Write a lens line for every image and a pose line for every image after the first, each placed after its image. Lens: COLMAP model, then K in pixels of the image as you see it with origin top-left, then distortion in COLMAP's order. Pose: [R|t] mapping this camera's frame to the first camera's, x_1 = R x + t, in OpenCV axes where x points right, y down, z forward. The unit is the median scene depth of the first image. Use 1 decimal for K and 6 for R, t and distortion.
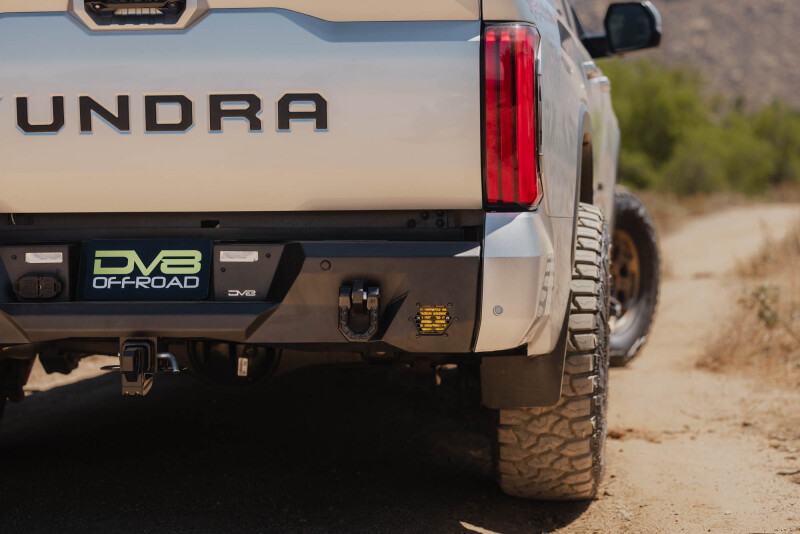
lens RADIAL K [[2195.8, 0, 421.1], [0, 2195.8, 266.8], [0, 0, 1]] dist [0.022865, -0.245260]
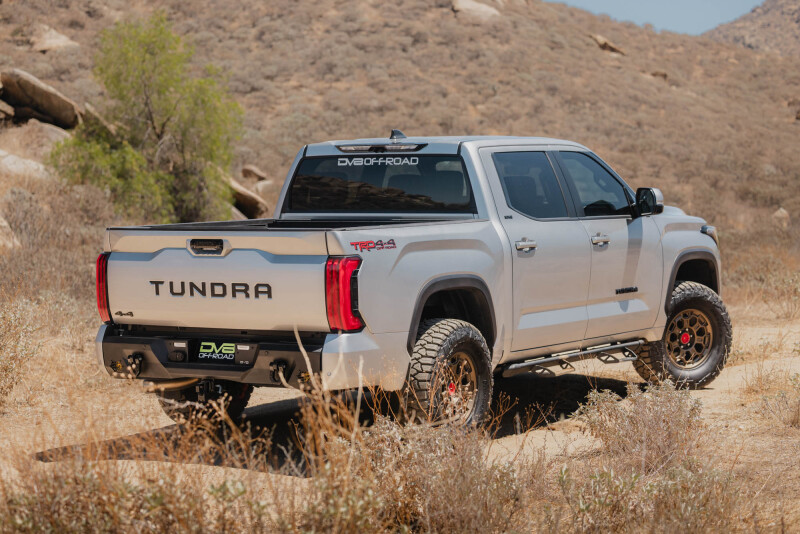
lens RADIAL K [[2071.3, 0, 327.0], [0, 2071.3, 267.0], [0, 0, 1]] dist [0.023491, -0.105948]
pose [[0.890665, 0.018121, -0.454299, 1.064967], [-0.012193, 0.999798, 0.015975, -0.134502], [0.454496, -0.008690, 0.890706, -1.048144]]
